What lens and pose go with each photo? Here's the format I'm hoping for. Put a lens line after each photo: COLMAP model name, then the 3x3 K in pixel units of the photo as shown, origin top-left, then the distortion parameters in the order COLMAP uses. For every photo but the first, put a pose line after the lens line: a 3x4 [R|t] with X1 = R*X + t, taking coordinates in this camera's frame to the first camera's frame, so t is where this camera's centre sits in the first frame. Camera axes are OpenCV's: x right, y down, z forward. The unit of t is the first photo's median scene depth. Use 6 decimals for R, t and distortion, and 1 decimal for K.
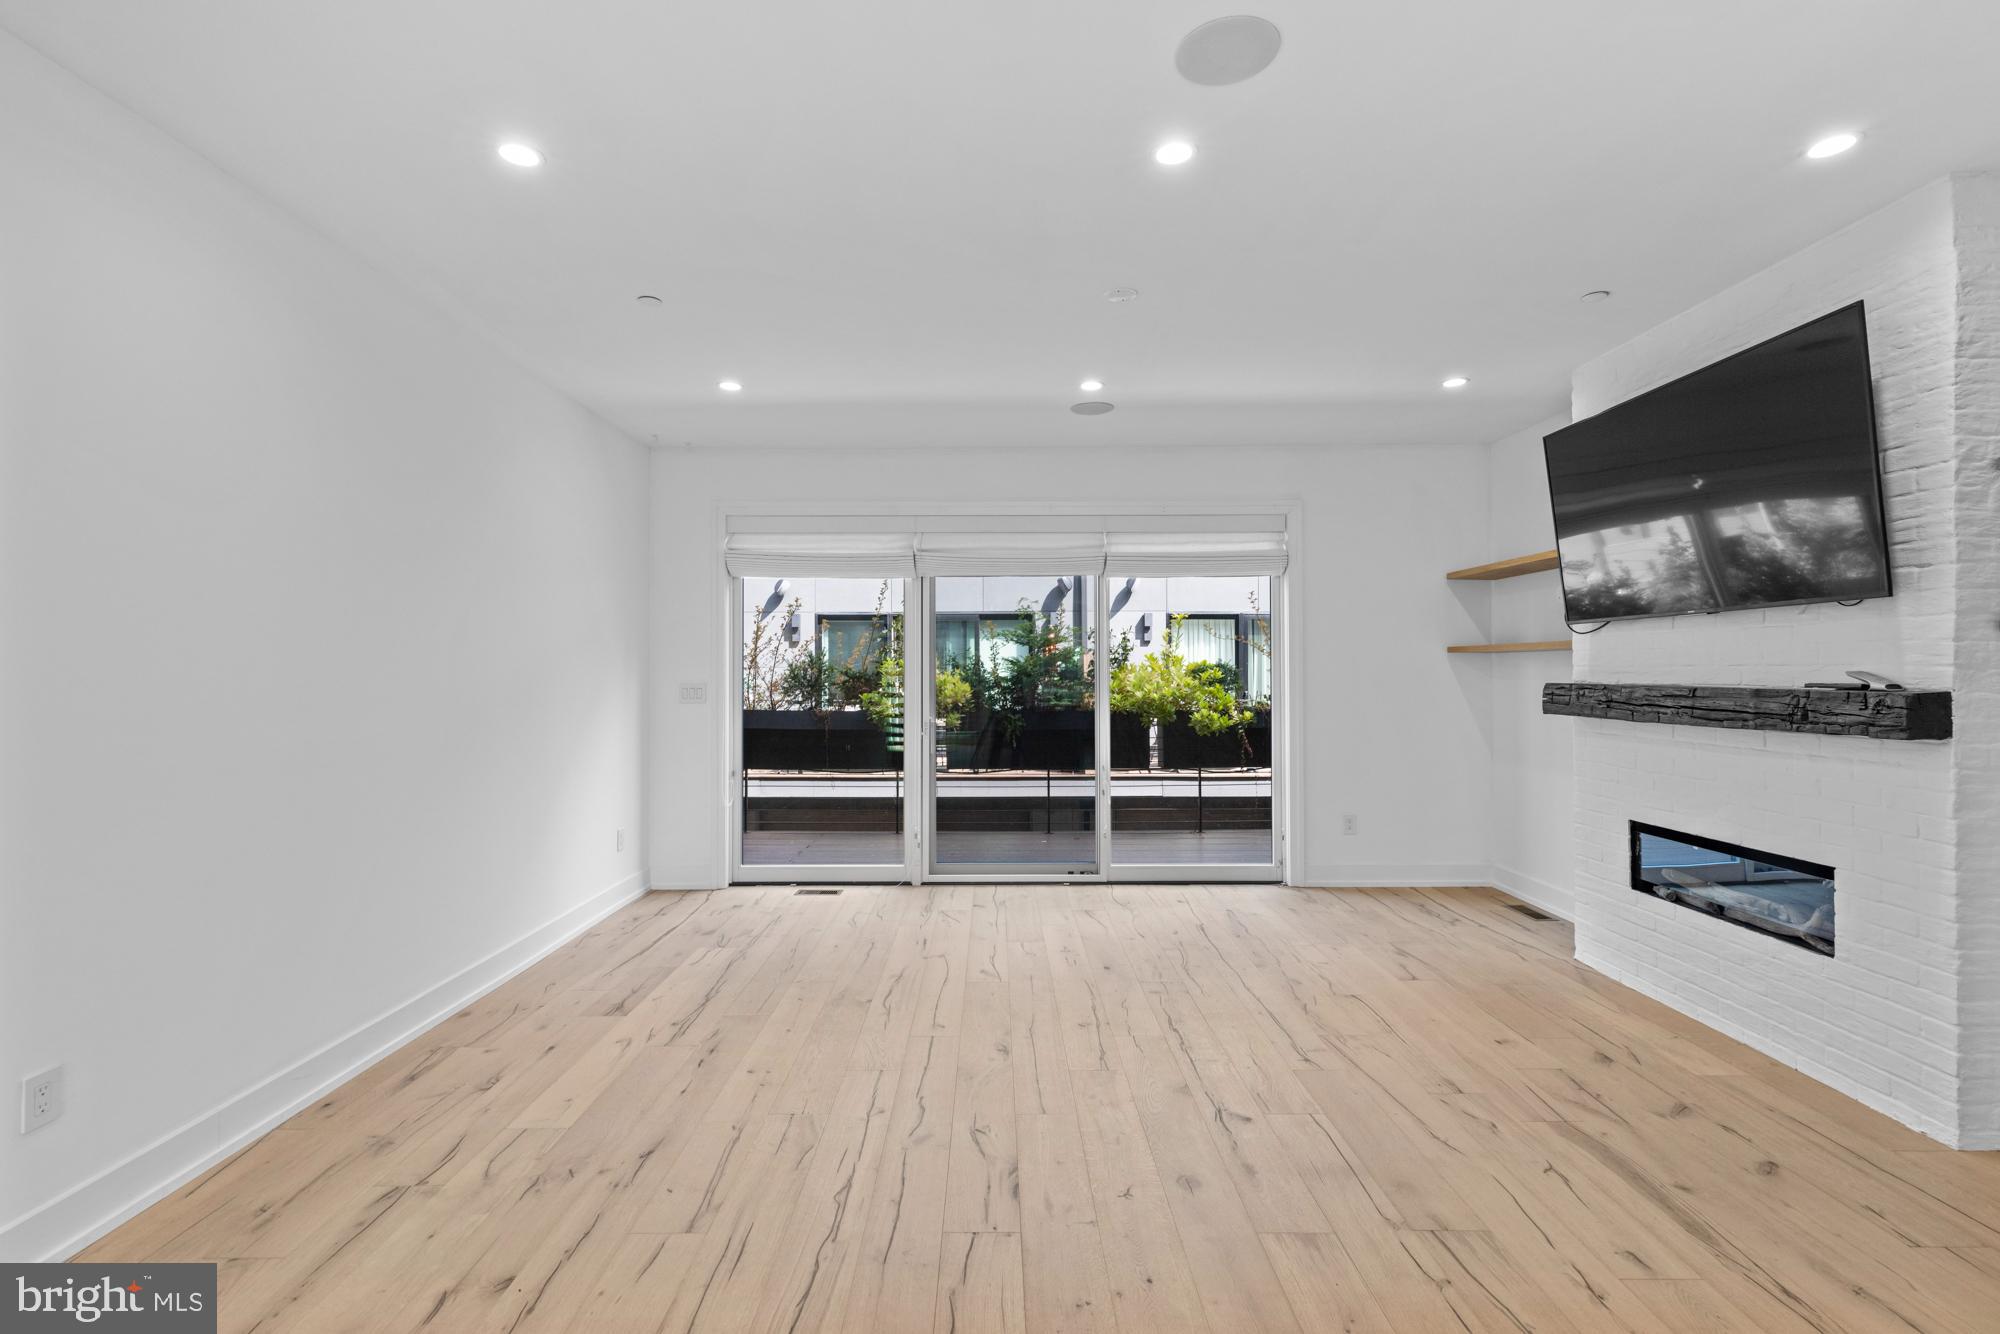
lens RADIAL K [[894.9, 0, 1011.4], [0, 894.9, 661.5], [0, 0, 1]] dist [0.006500, 0.000130]
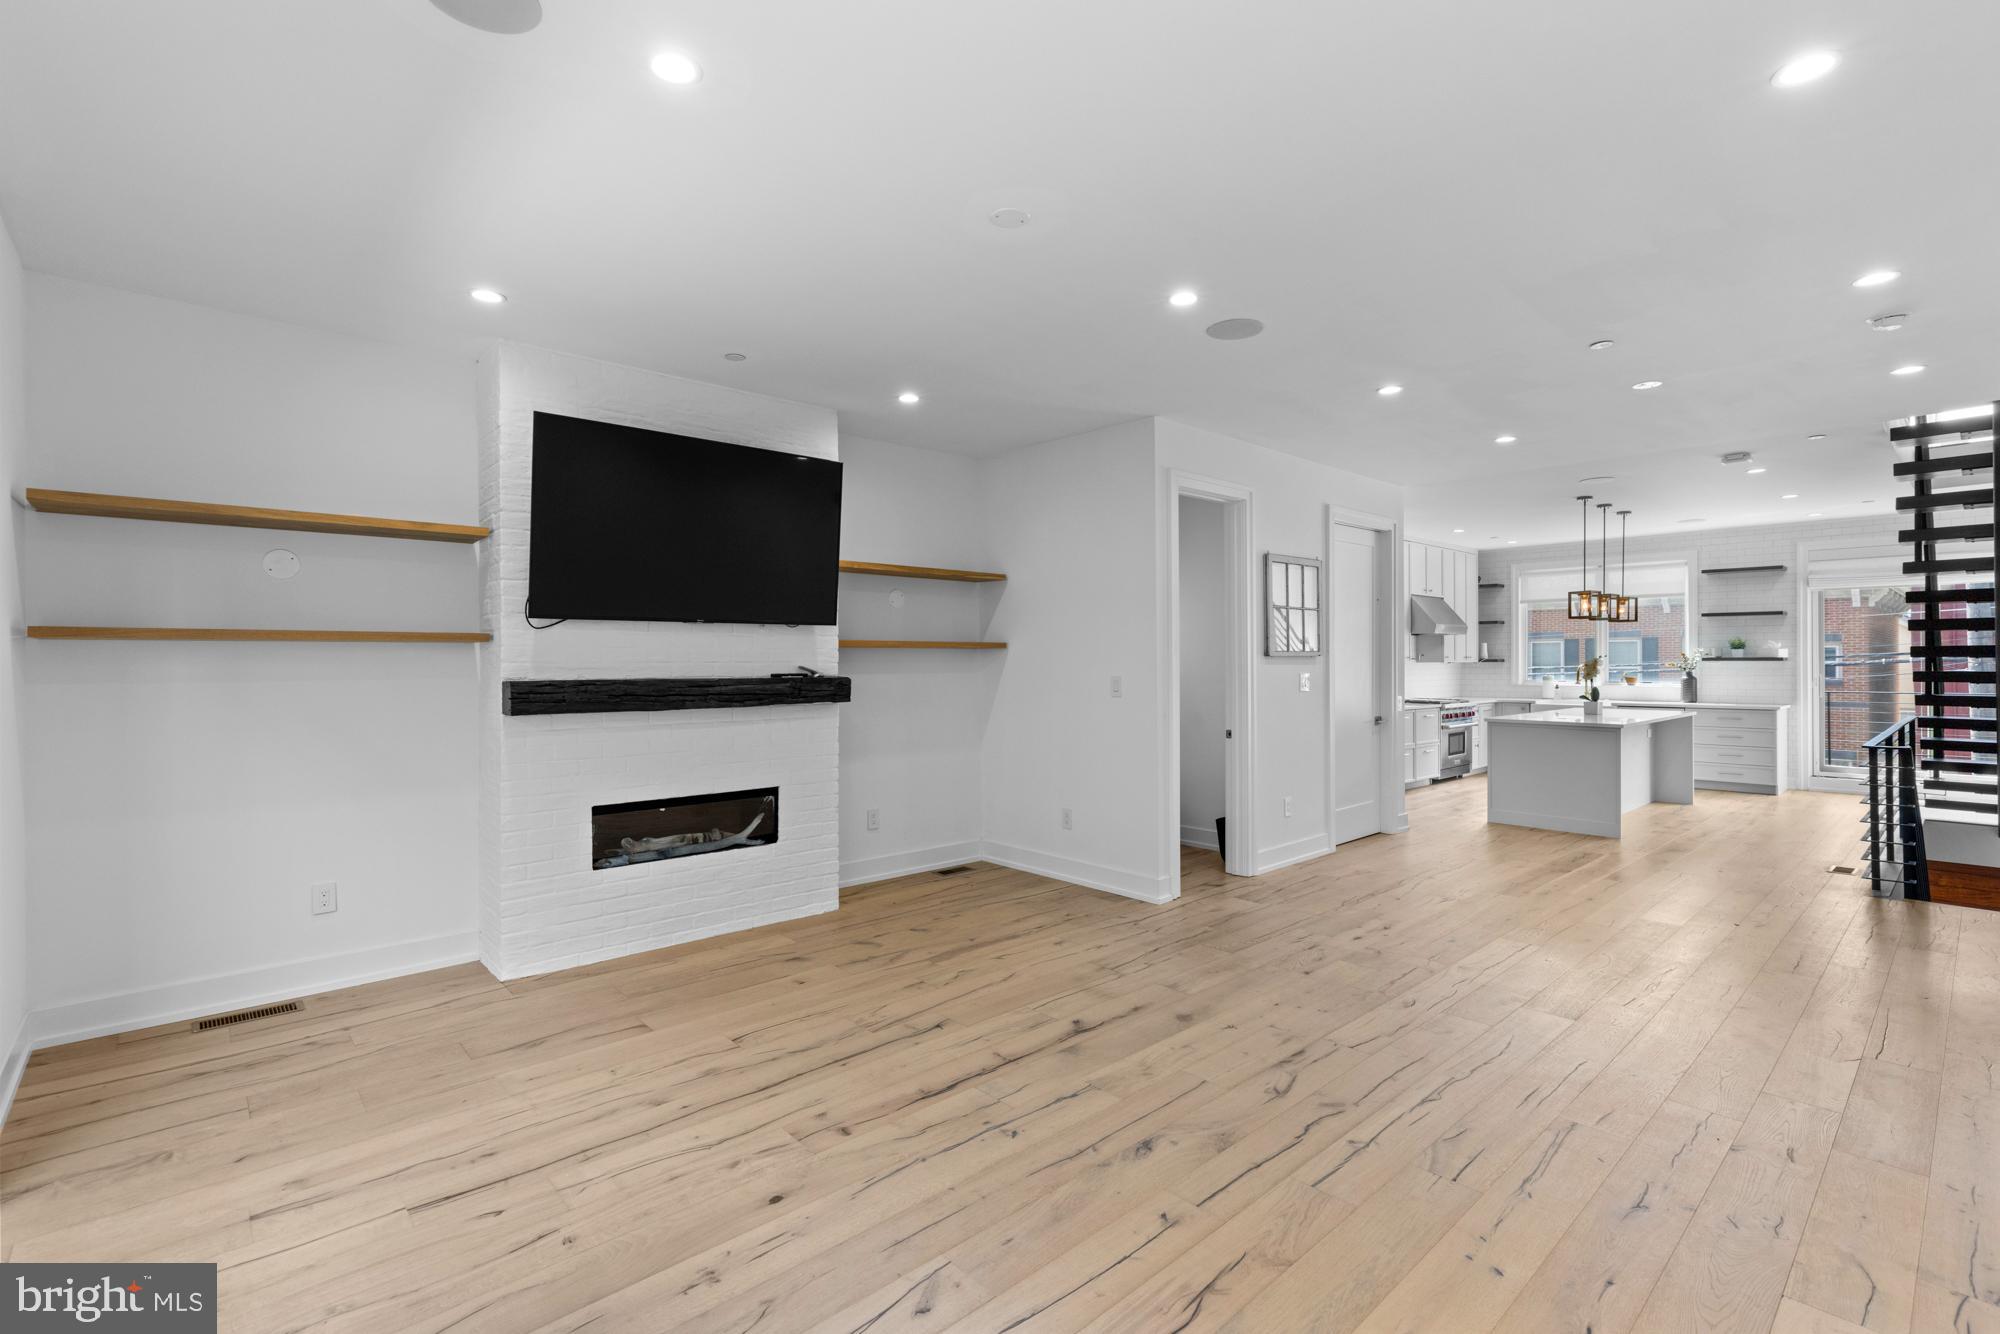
lens RADIAL K [[894.9, 0, 991.2], [0, 894.9, 660.4], [0, 0, 1]] dist [0.006500, 0.000130]
pose [[-0.650597, 0.004433, 0.759410, -0.402117], [-0.004098, 0.999948, -0.009348, 0.009775], [-0.759412, -0.009194, -0.650545, 1.247831]]
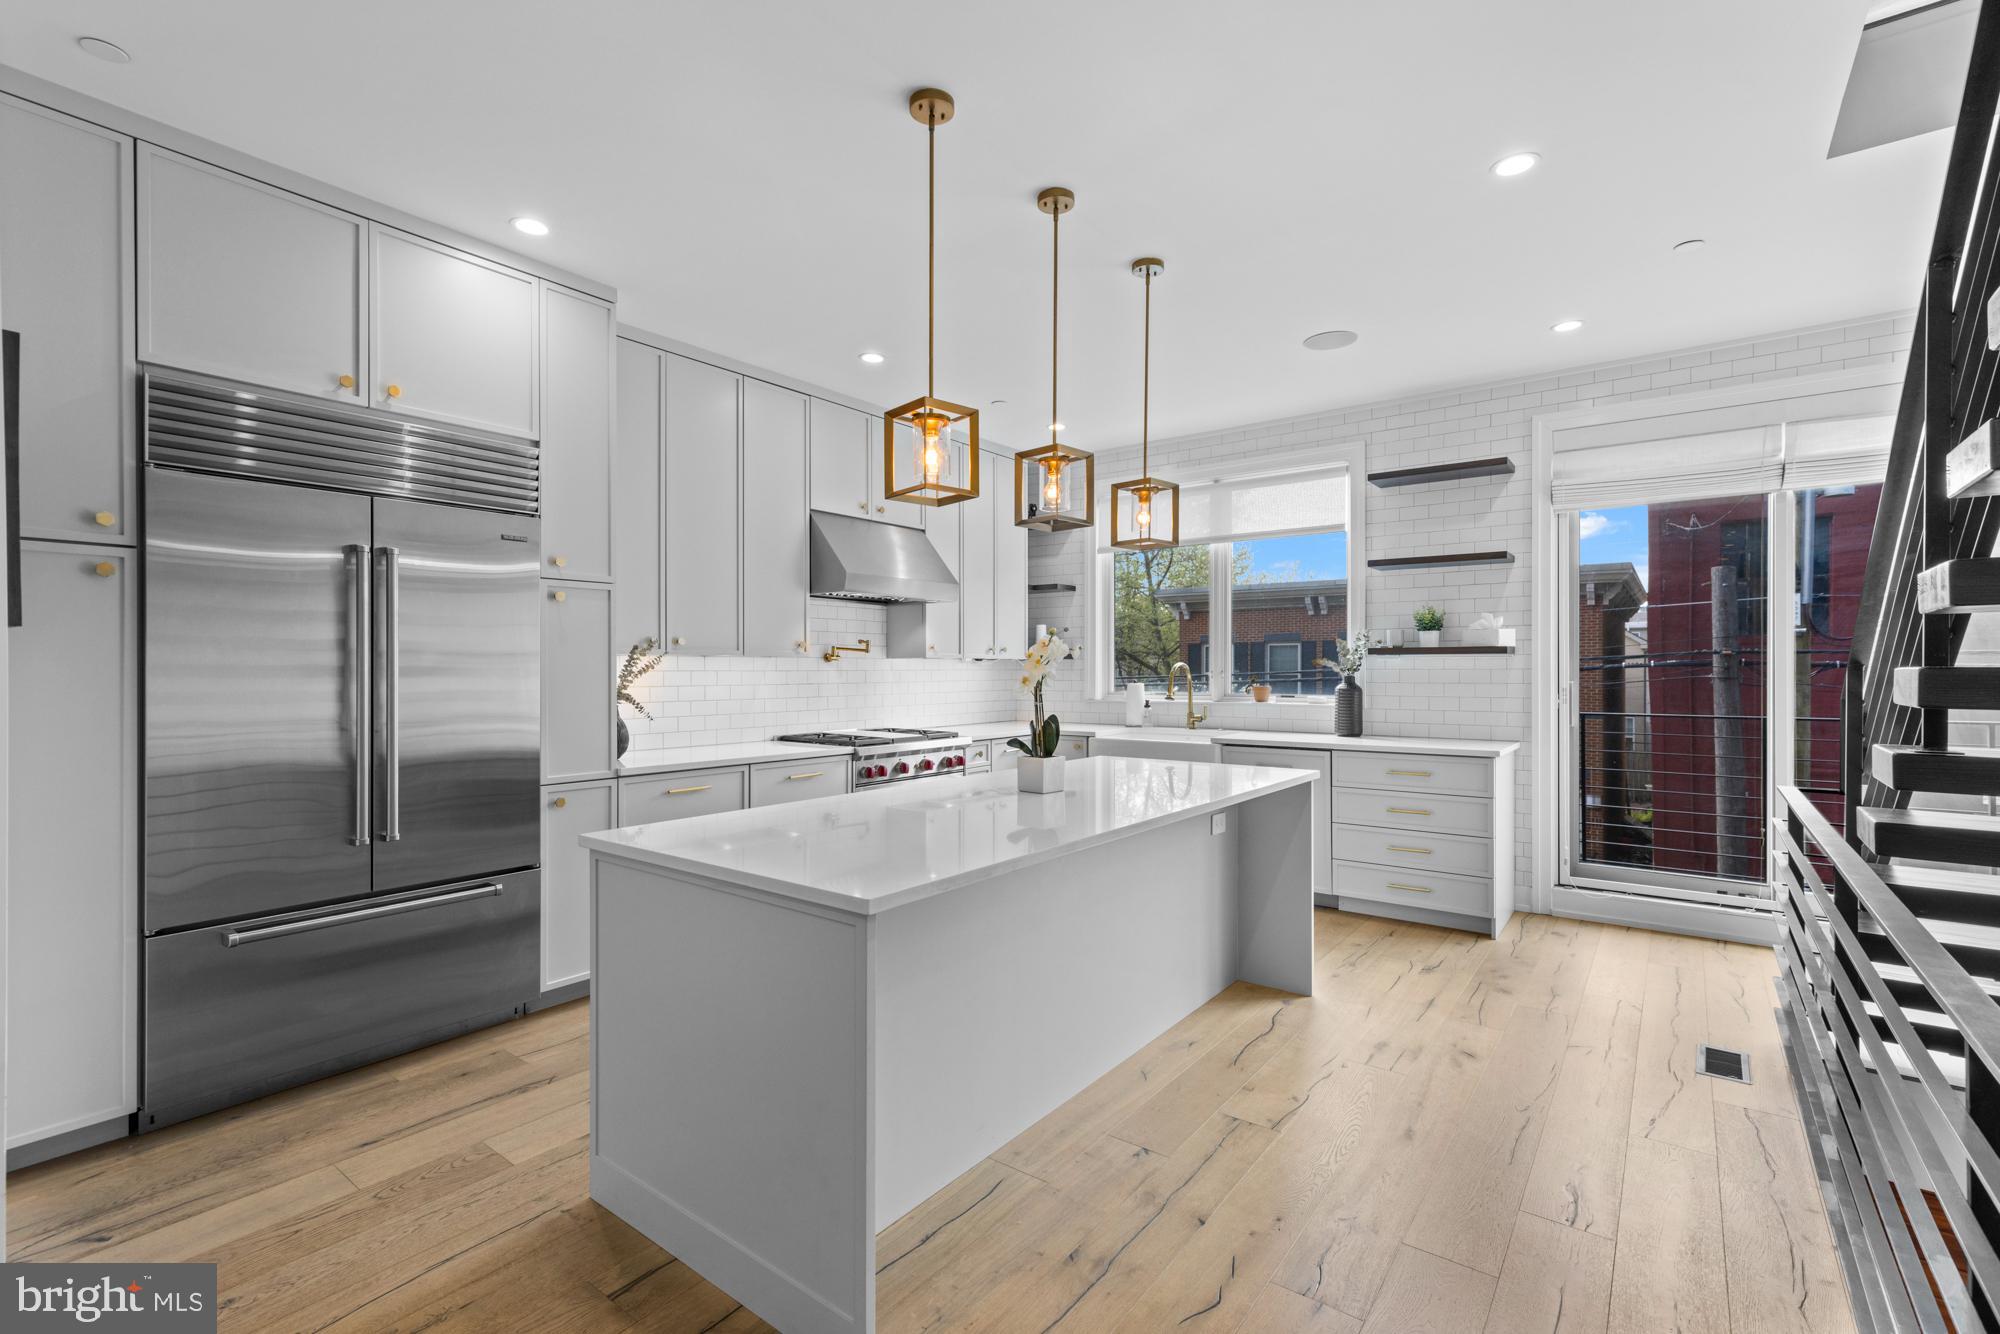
lens RADIAL K [[894.9, 0, 990.9], [0, 894.9, 668.2], [0, 0, 1]] dist [0.006500, 0.000130]
pose [[-0.779913, 0.000460, 0.625887, -0.178698], [-0.006303, 0.999943, -0.008588, 0.012130], [-0.625856, -0.010643, -0.779866, -0.451292]]
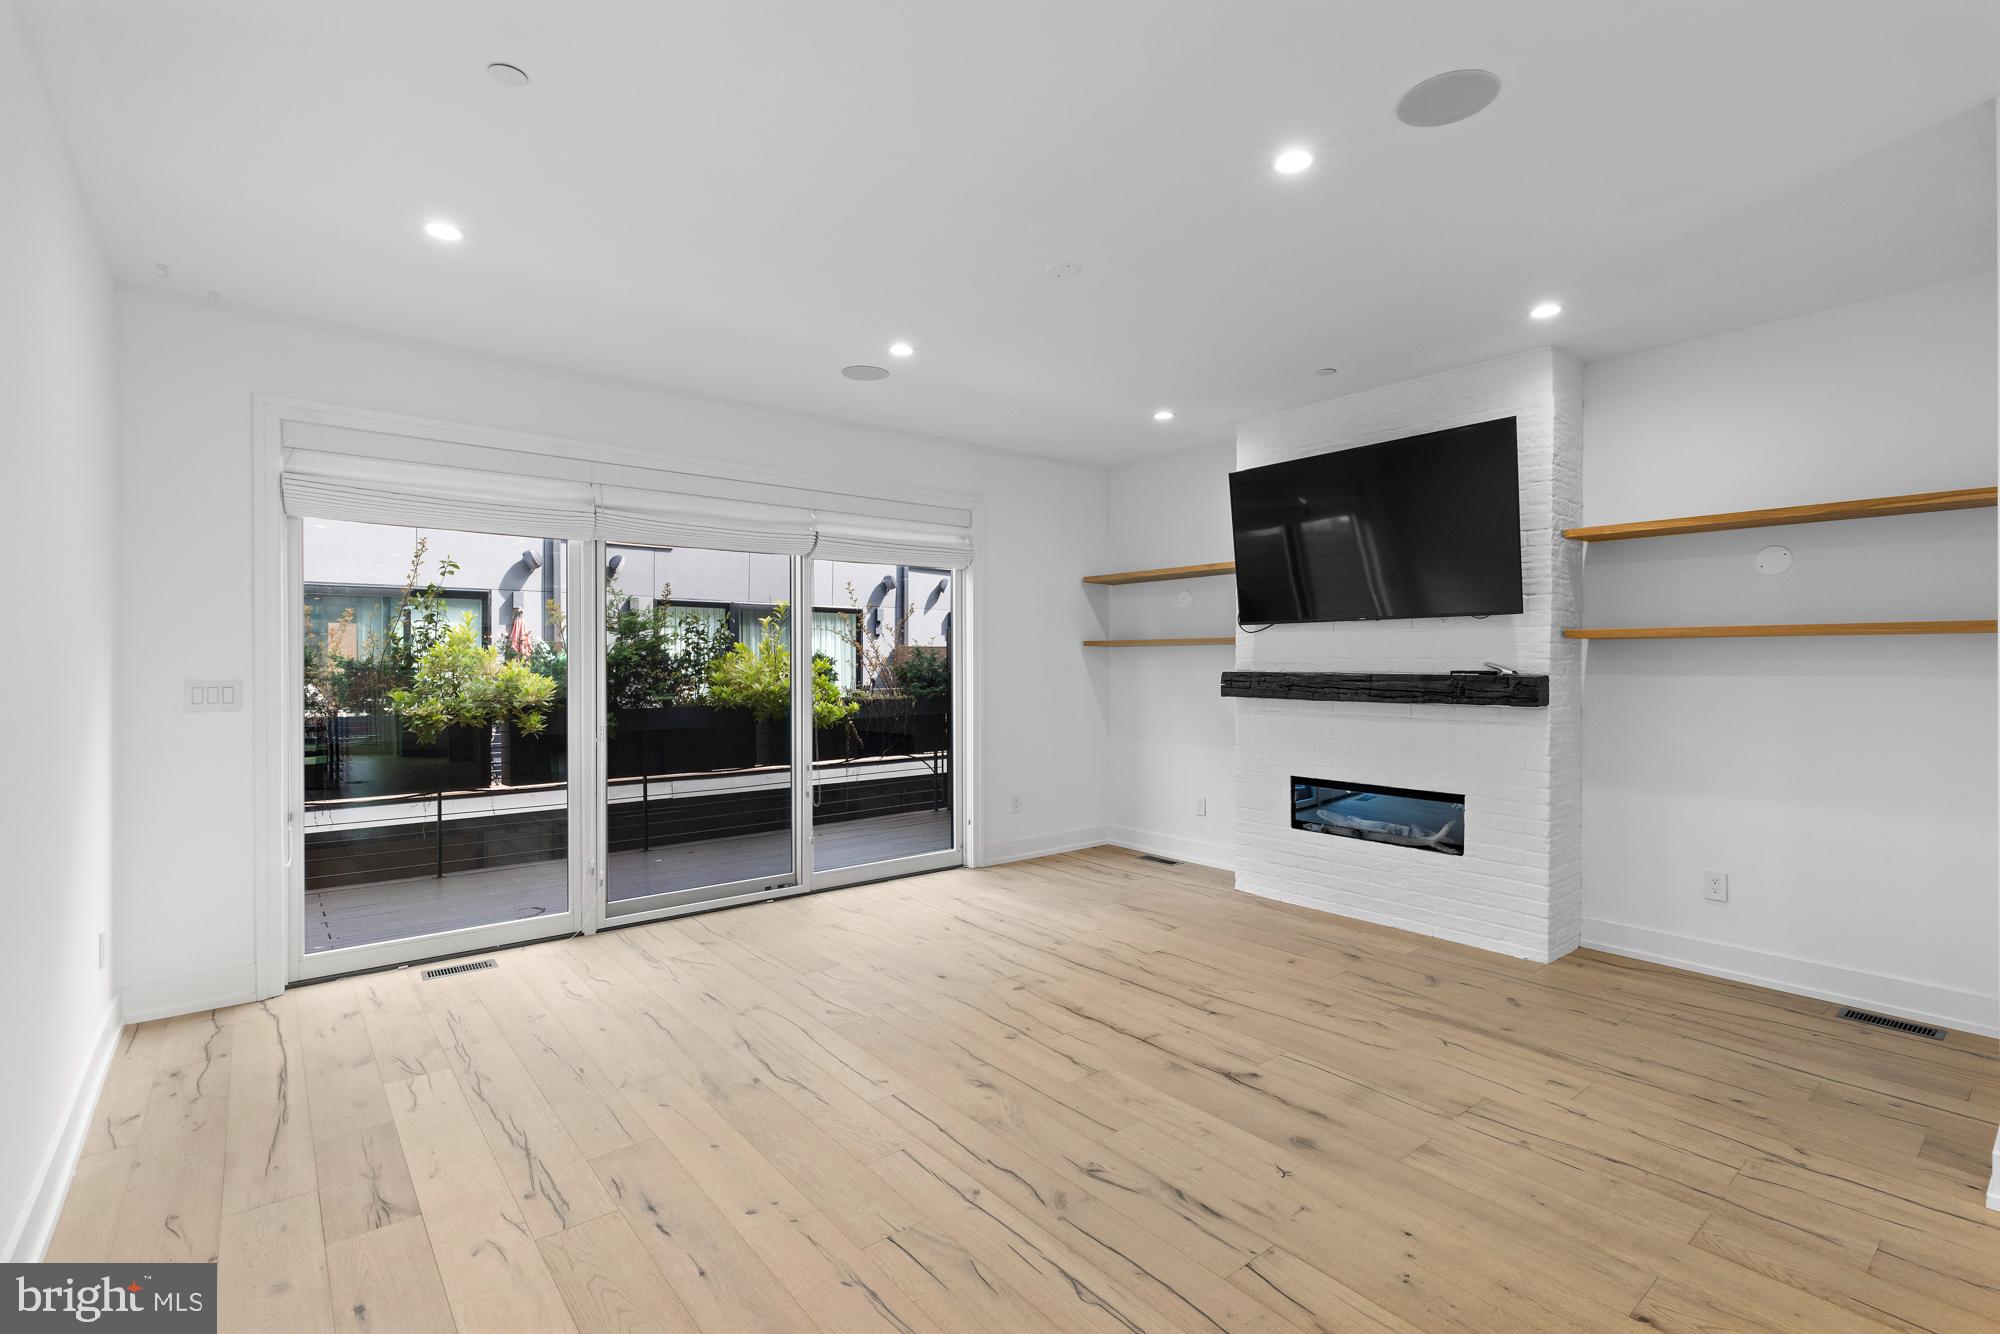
lens RADIAL K [[894.9, 0, 999.4], [0, 894.9, 663.4], [0, 0, 1]] dist [0.006500, 0.000130]
pose [[0.783925, 0.001236, 0.620855, -0.424321], [-0.008530, 0.999925, 0.008780, 0.004359], [-0.620797, -0.012179, 0.783877, 0.226956]]
